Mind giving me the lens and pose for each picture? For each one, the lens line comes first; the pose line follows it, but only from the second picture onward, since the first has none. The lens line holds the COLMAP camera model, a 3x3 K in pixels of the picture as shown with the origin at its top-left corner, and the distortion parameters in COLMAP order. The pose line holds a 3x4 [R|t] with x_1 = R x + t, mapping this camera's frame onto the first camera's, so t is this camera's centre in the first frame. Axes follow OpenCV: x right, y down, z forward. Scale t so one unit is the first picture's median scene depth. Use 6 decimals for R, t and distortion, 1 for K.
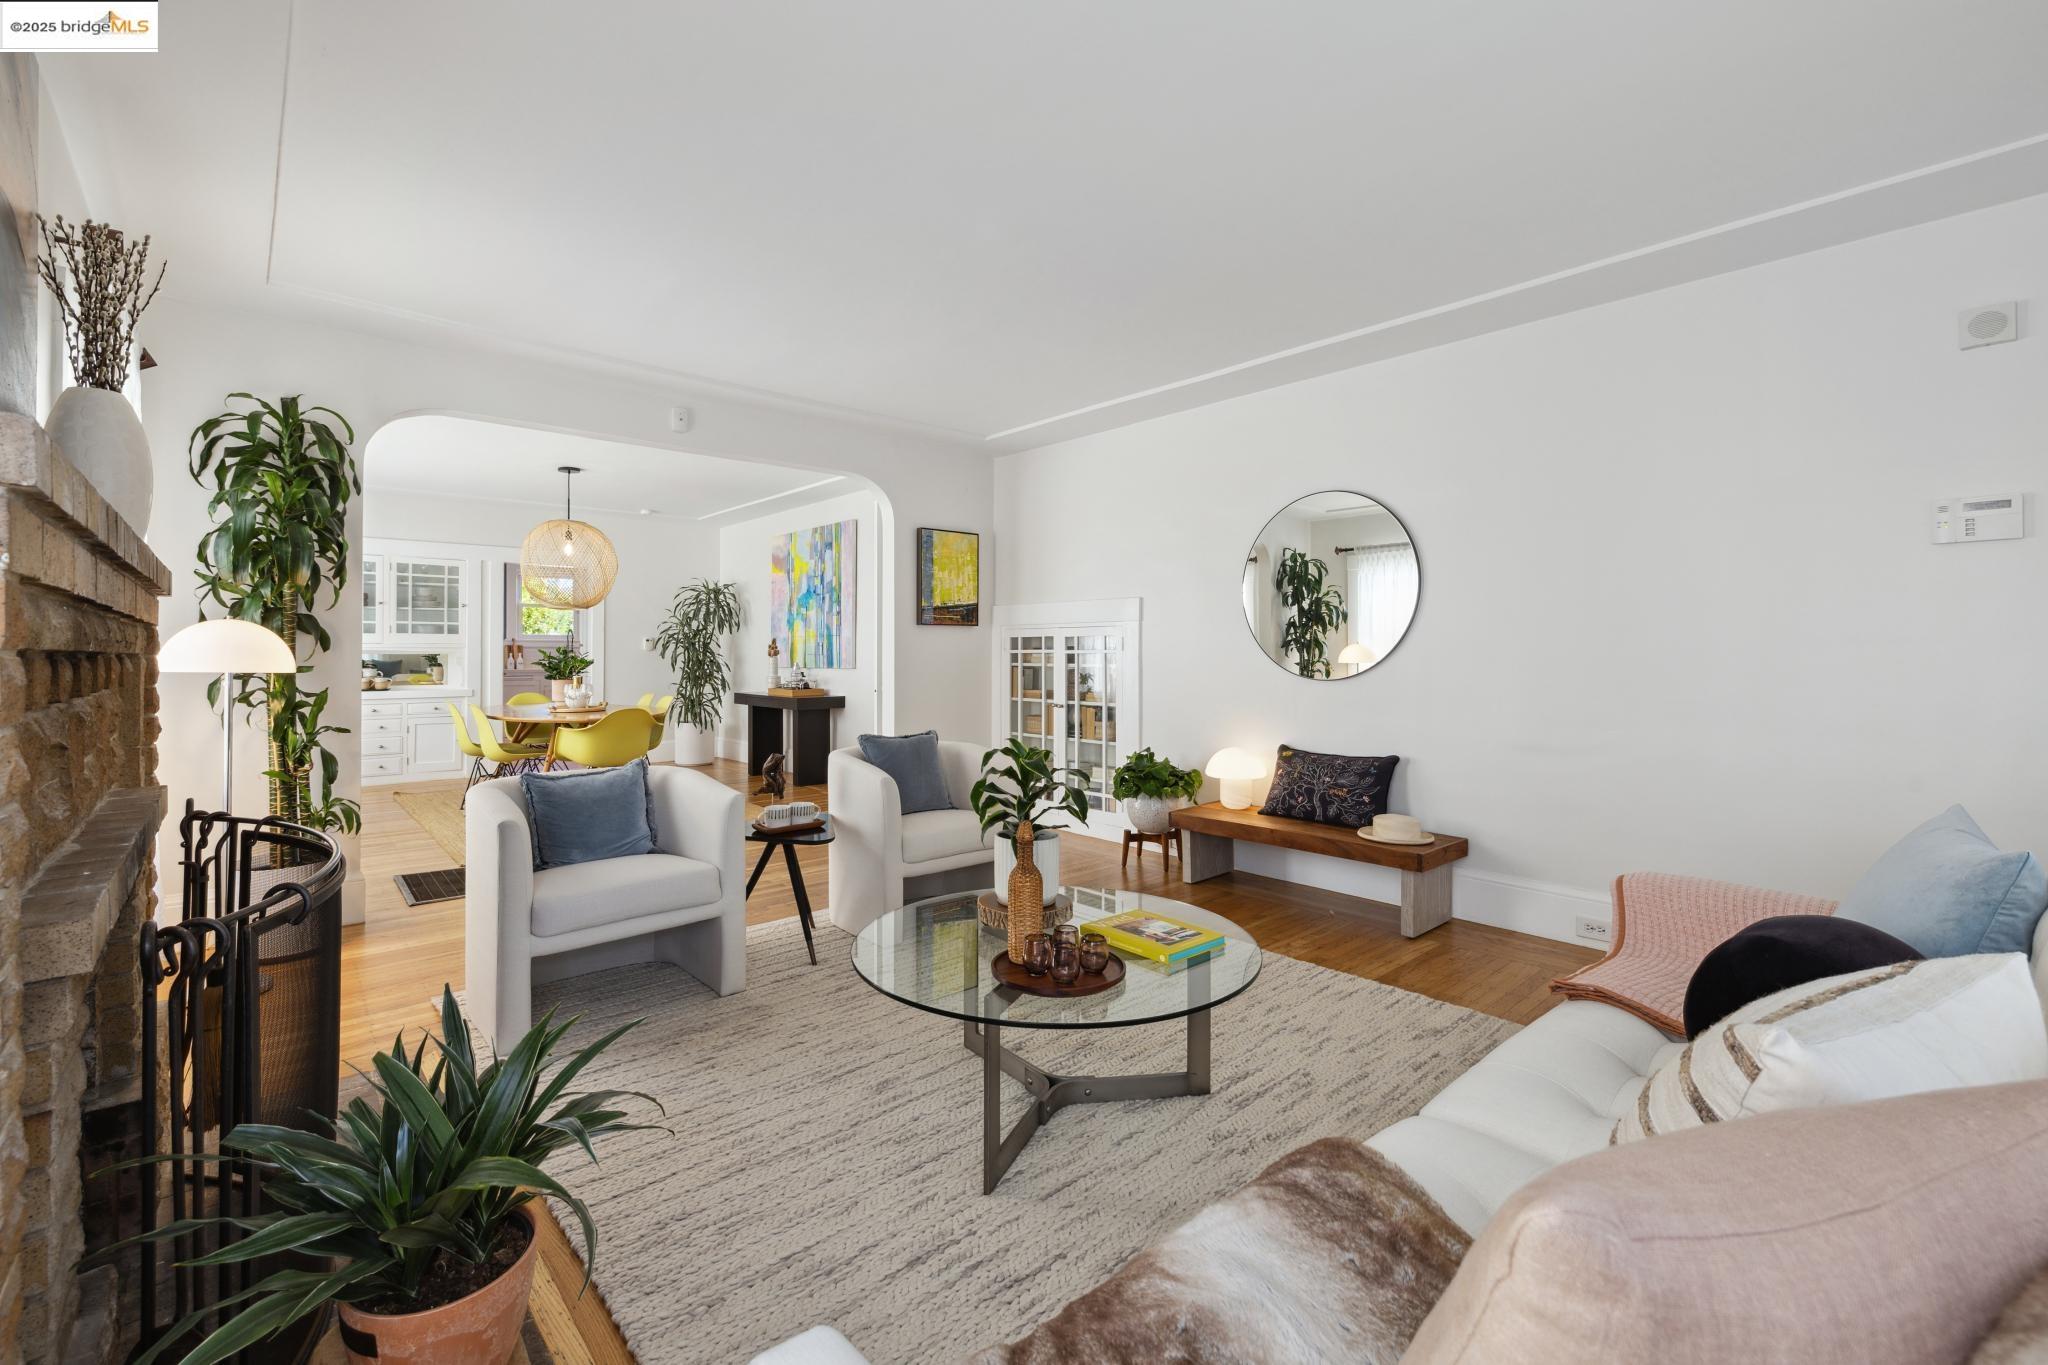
lens RADIAL K [[873.5, 0, 1017.2], [0, 873.5, 658.0], [0, 0, 1]] dist [-0.000158, 0.000011]
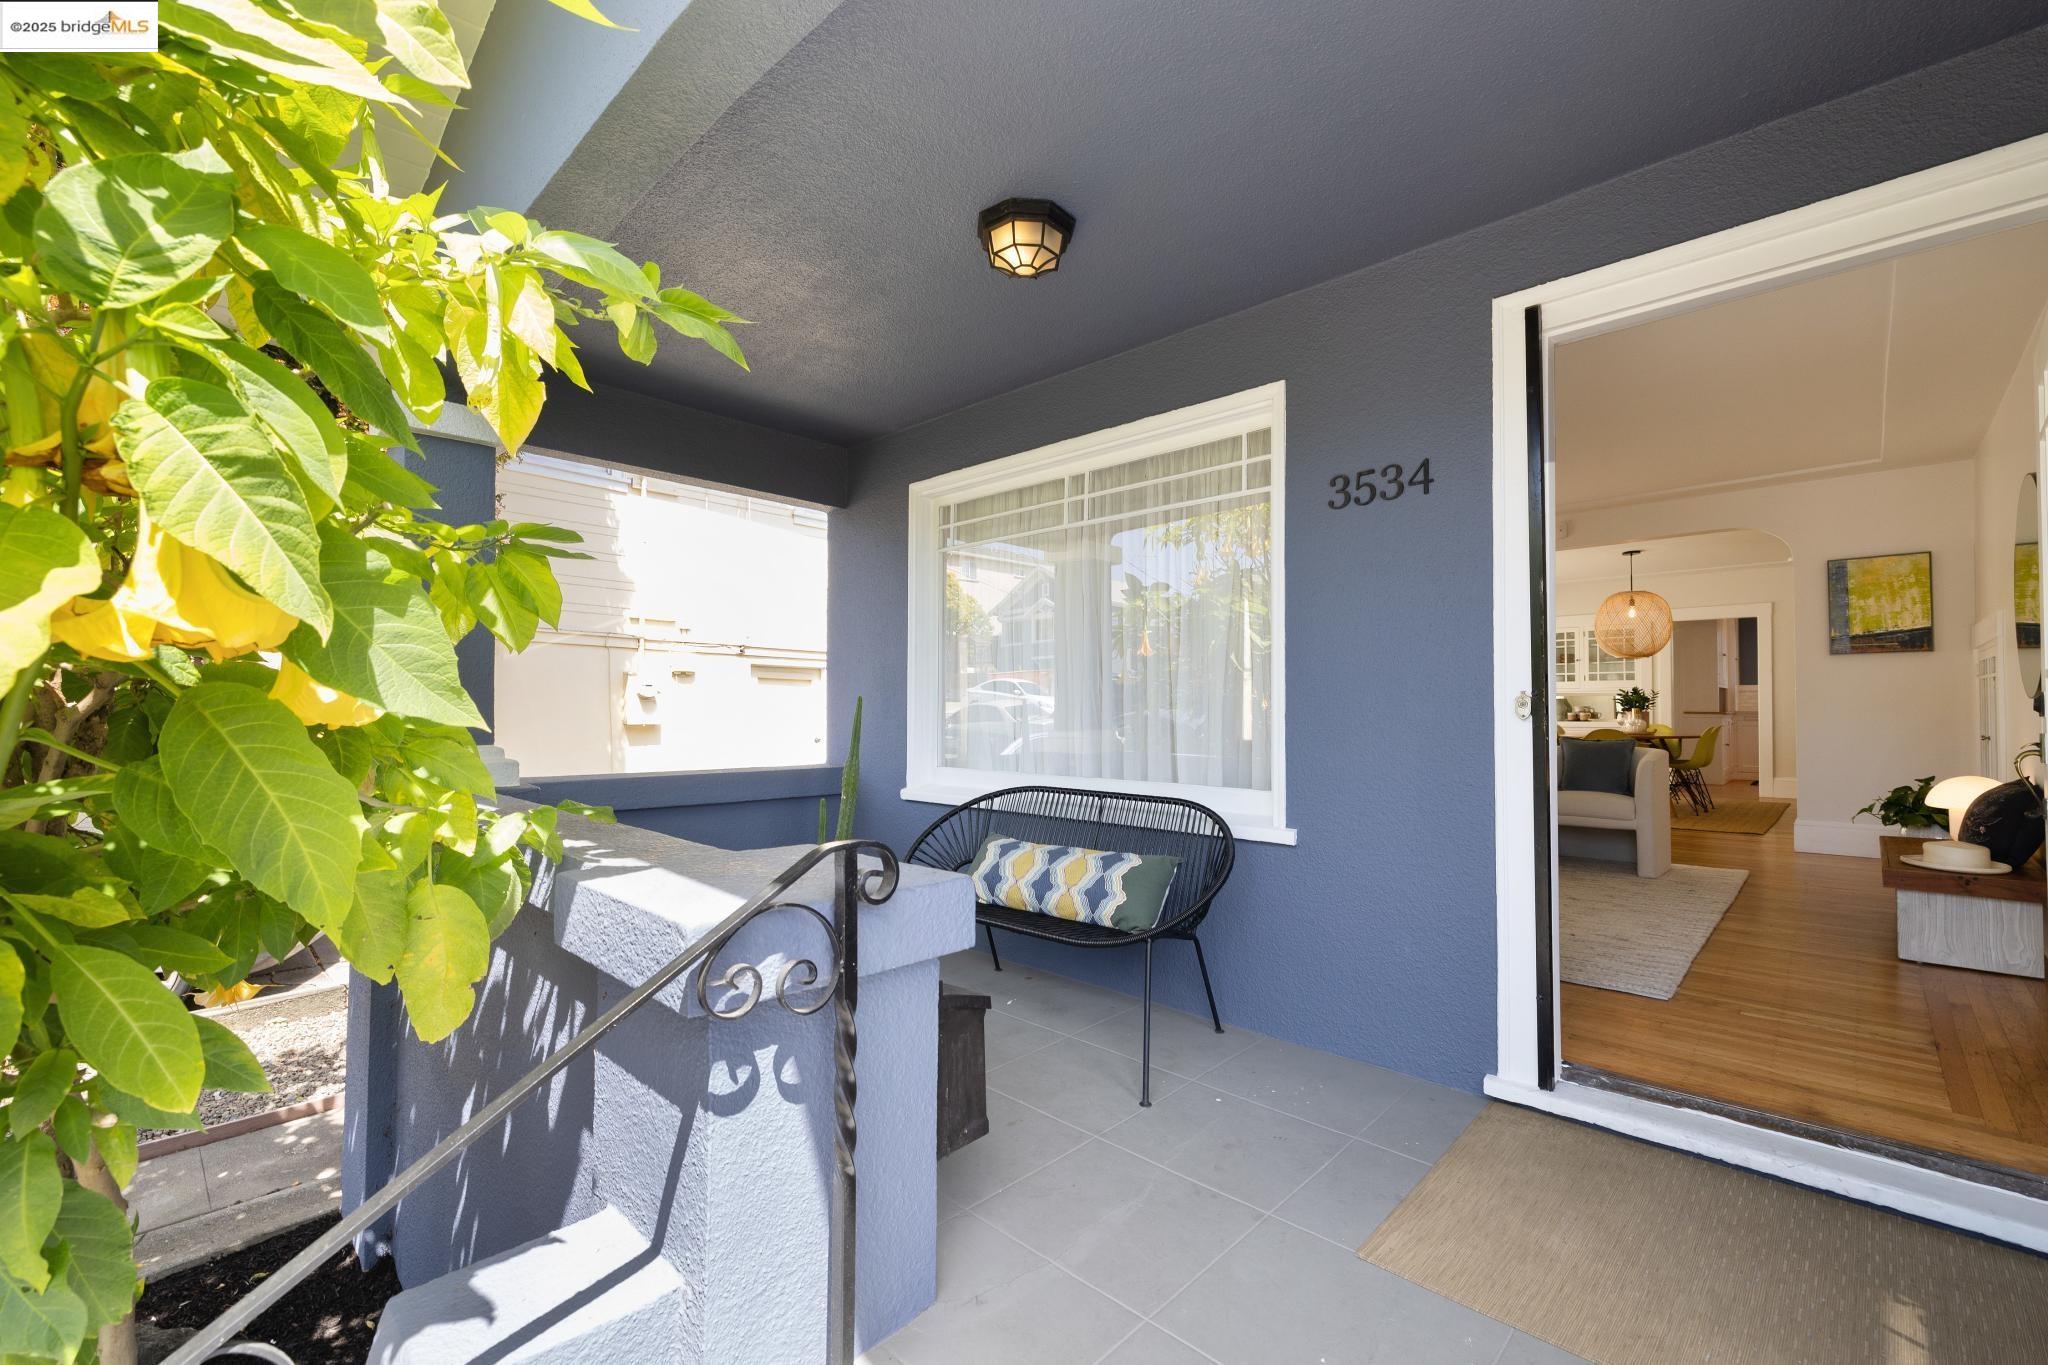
lens RADIAL K [[871.1, 0, 1017.4], [0, 871.1, 688.3], [0, 0, 1]] dist [0.000454, 0.000074]
pose [[0.071507, -0.024287, -0.997144, 0.613316], [-0.006249, 0.999673, -0.024797, 0.023976], [0.997421, 0.008004, 0.071332, -0.019833]]
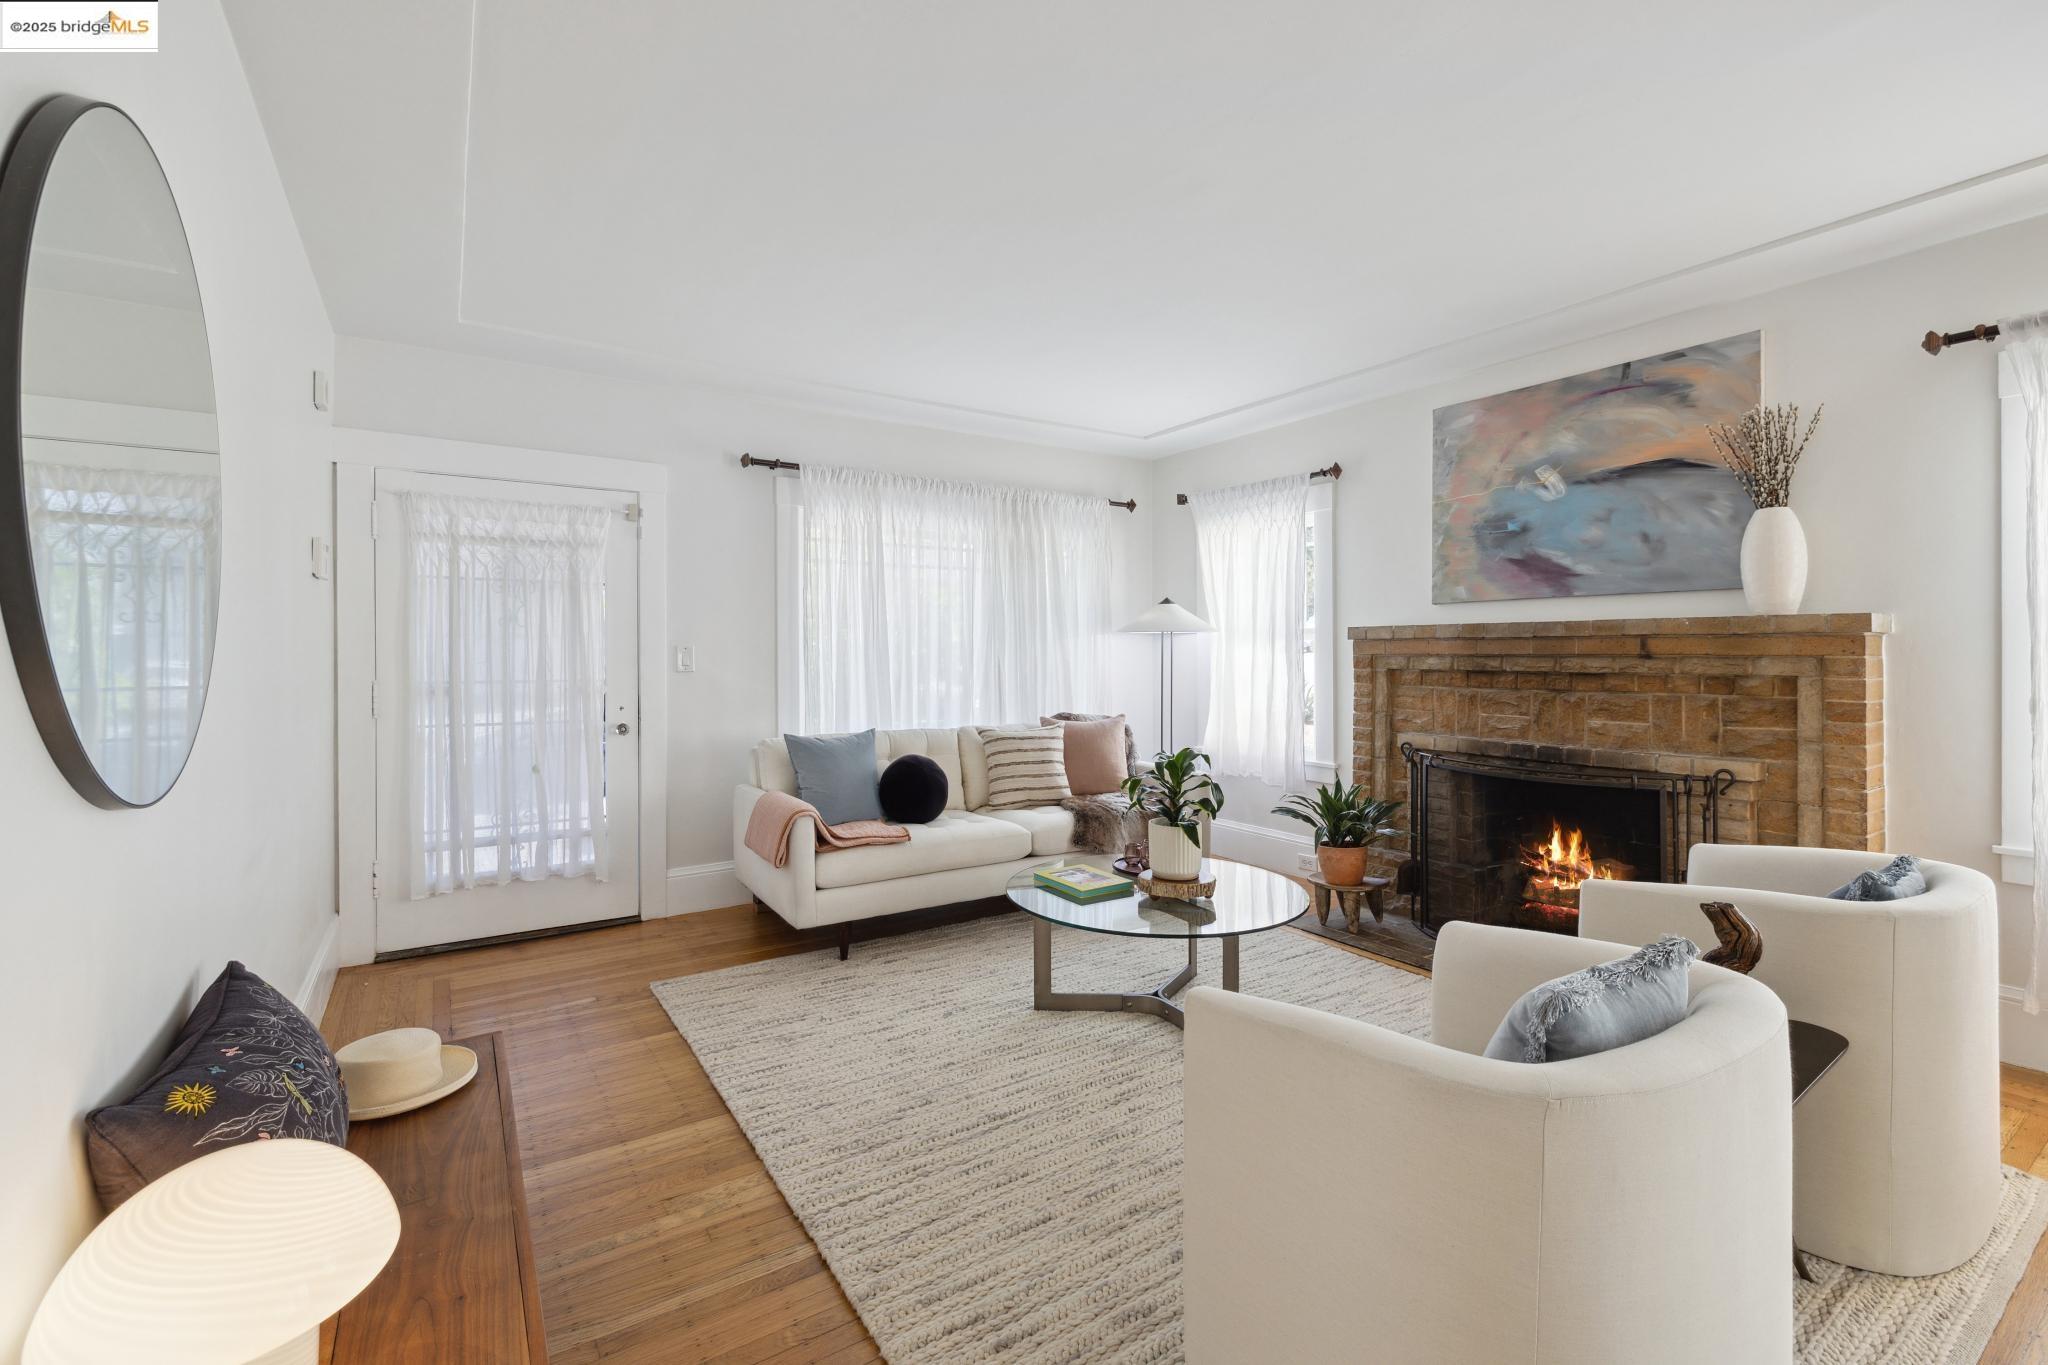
lens RADIAL K [[873.5, 0, 1017.2], [0, 873.5, 658.0], [0, 0, 1]] dist [-0.000158, 0.000011]
pose [[-0.988741, 0.003045, 0.149609, 0.013427], [0.004766, 0.999927, 0.011144, -0.014184], [-0.149564, 0.011731, -0.988683, 0.679321]]
